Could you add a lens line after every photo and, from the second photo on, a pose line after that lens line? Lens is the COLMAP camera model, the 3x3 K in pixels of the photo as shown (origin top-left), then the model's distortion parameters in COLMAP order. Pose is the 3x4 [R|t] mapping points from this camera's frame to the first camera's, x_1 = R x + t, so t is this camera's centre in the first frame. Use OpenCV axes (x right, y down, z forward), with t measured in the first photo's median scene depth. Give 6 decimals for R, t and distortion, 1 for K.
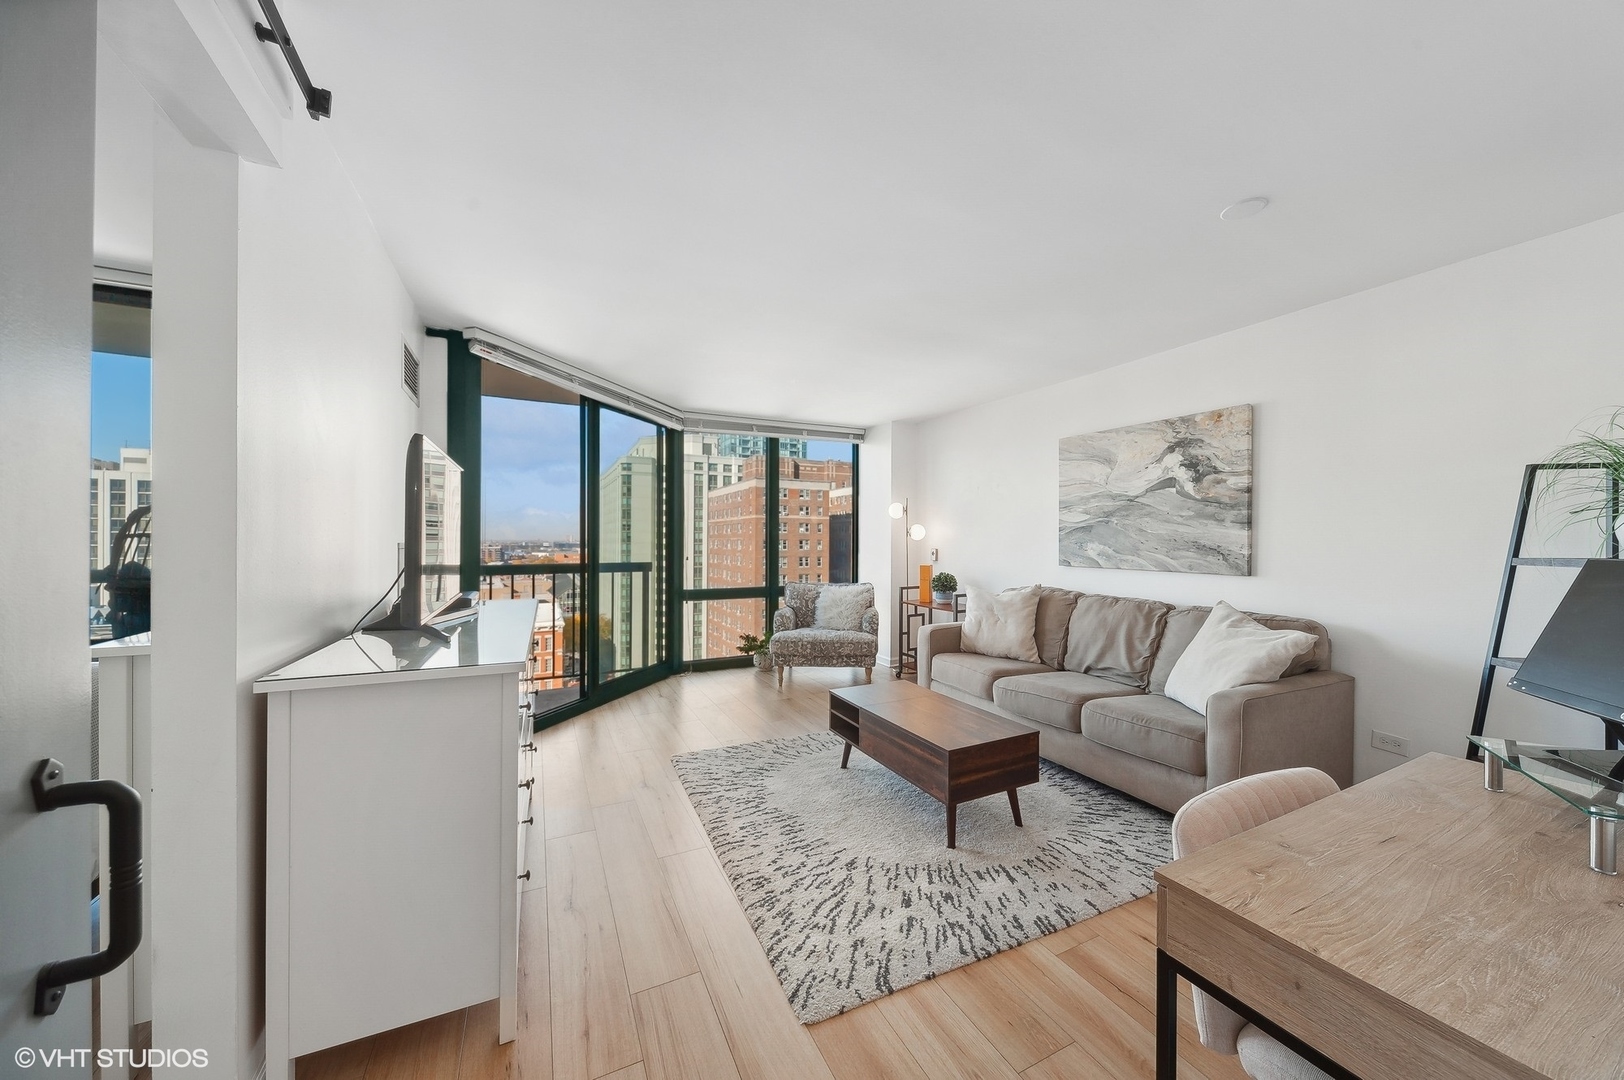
lens RADIAL K [[563.0, 0, 828.5], [0, 563.0, 540.8], [0, 0, 1]] dist [-0.000683, -0.000269]
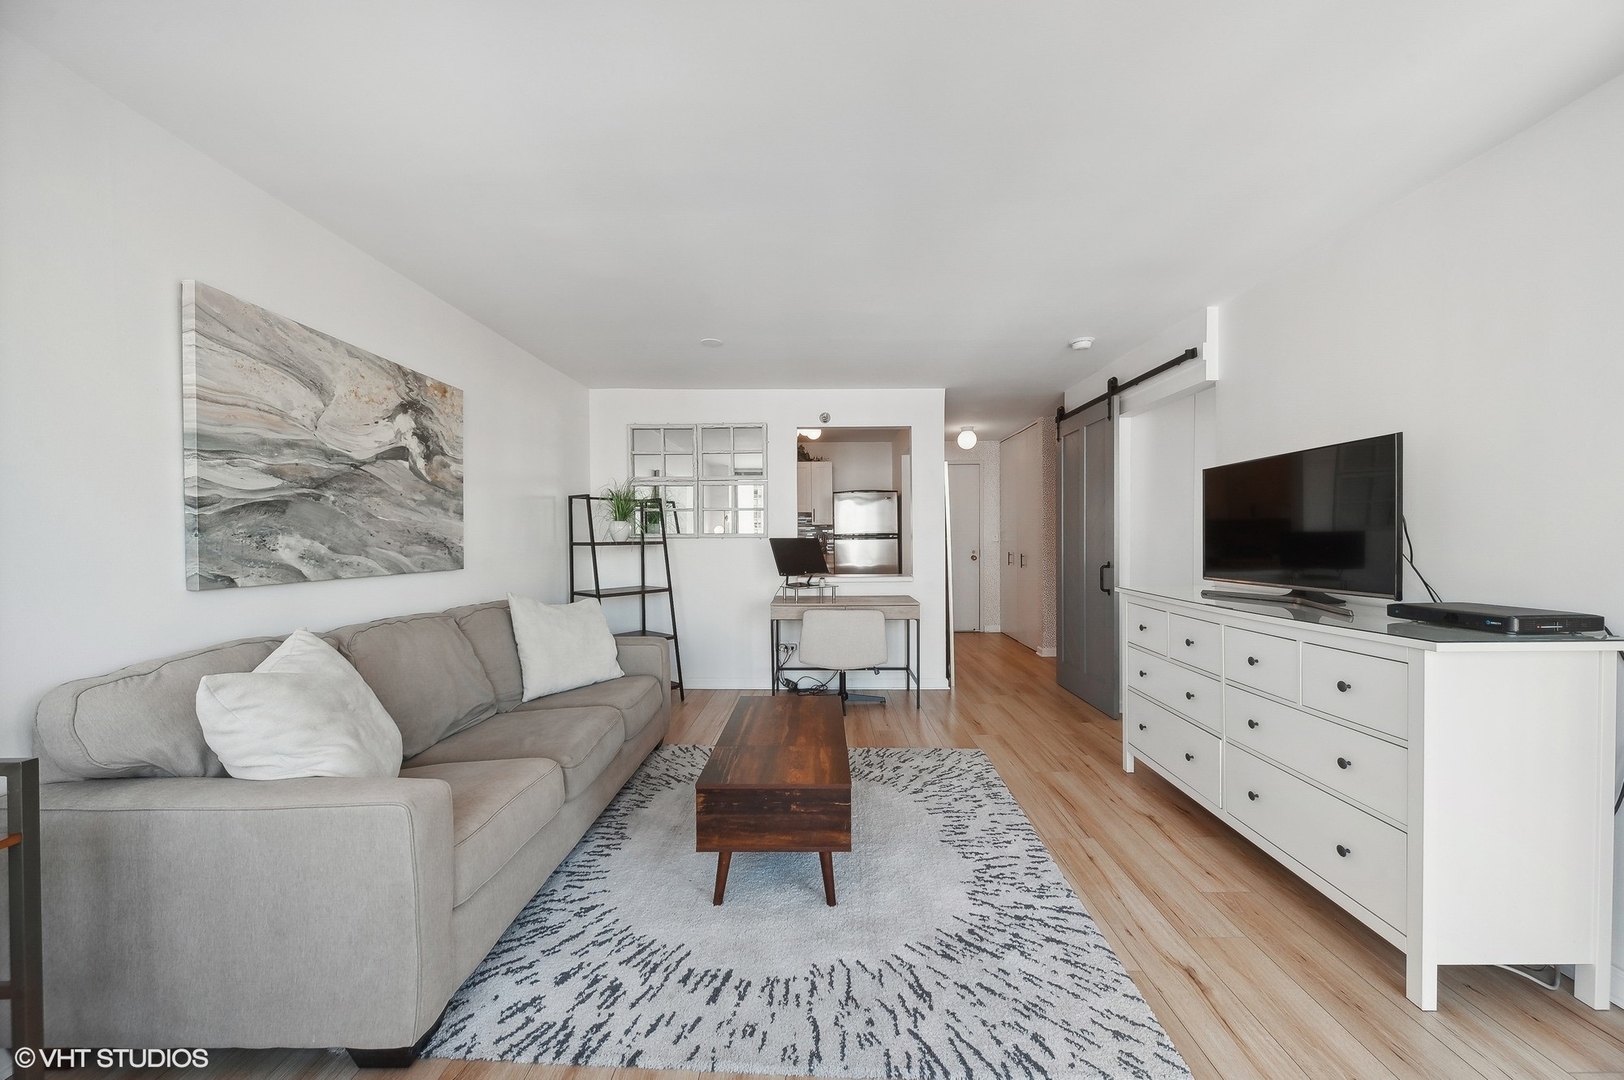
lens RADIAL K [[563.0, 0, 819.3], [0, 563.0, 553.4], [0, 0, 1]] dist [-0.000683, -0.000269]
pose [[-0.883621, -0.010511, 0.468085, -0.227914], [0.003981, 0.999543, 0.029960, 0.008106], [-0.468186, 0.028337, -0.883175, 1.446507]]
